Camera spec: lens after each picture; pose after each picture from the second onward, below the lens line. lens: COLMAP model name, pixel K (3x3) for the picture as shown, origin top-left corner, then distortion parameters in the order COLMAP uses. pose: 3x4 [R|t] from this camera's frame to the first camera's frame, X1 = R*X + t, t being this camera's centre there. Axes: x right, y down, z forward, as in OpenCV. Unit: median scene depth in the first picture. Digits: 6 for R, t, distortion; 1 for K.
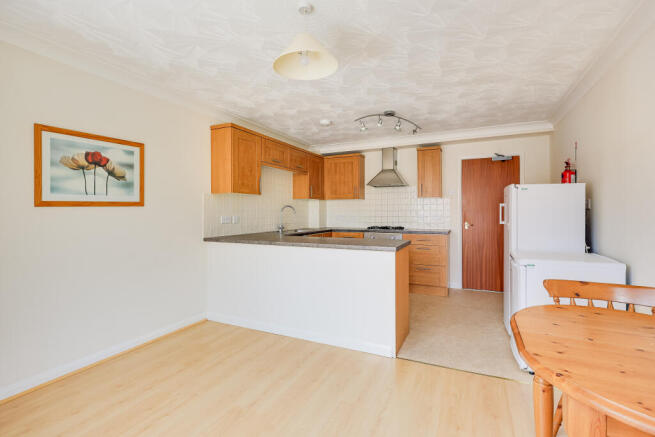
lens RADIAL K [[307.8, 0, 326.5], [0, 307.8, 213.8], [0, 0, 1]] dist [0.002925, 0.000104]
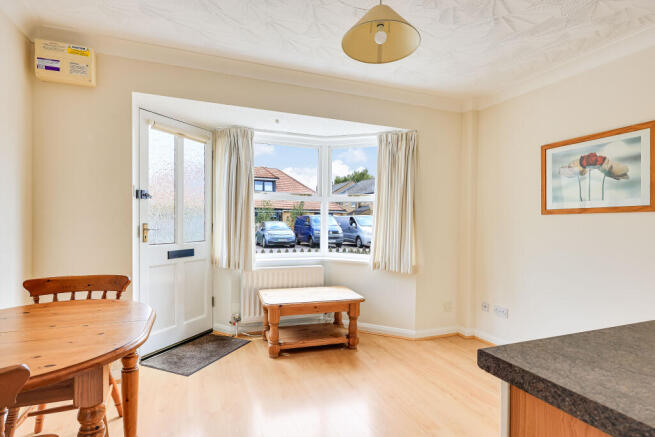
lens RADIAL K [[345.4, 0, 327.2], [0, 345.4, 221.1], [0, 0, 1]] dist [-0.003371, 0.000399]
pose [[-0.681162, -0.004070, -0.732122, 0.323187], [-0.016418, 0.999818, 0.009718, 0.001540], [0.731949, 0.018640, -0.681105, 0.683287]]
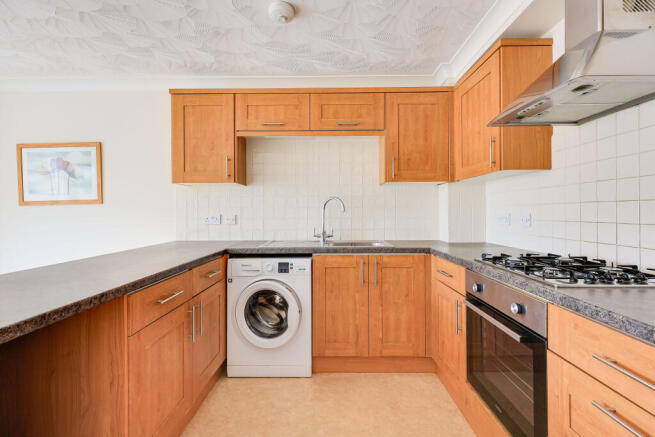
lens RADIAL K [[307.8, 0, 327.8], [0, 307.8, 213.5], [0, 0, 1]] dist [0.002925, 0.000104]
pose [[0.419110, 0.007680, -0.907903, 0.444101], [-0.003120, 0.999970, 0.007019, -0.001414], [0.907930, -0.000110, 0.419122, 0.868195]]
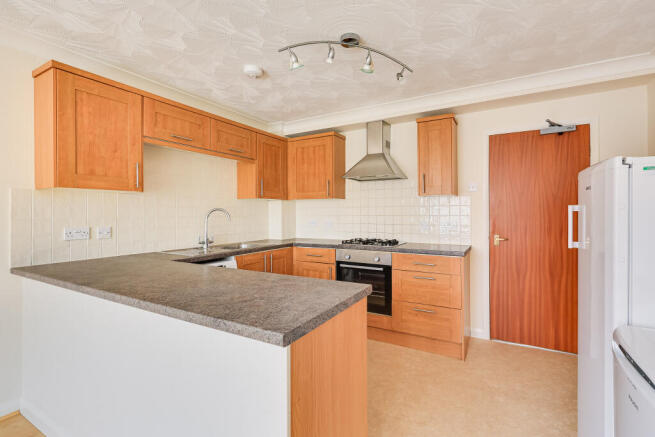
lens RADIAL K [[307.8, 0, 327.3], [0, 307.8, 215.3], [0, 0, 1]] dist [0.002925, 0.000104]
pose [[0.996911, -0.000783, -0.078540, 0.187567], [0.000939, 0.999998, 0.001946, -0.015694], [0.078538, -0.002013, 0.996909, 0.409308]]
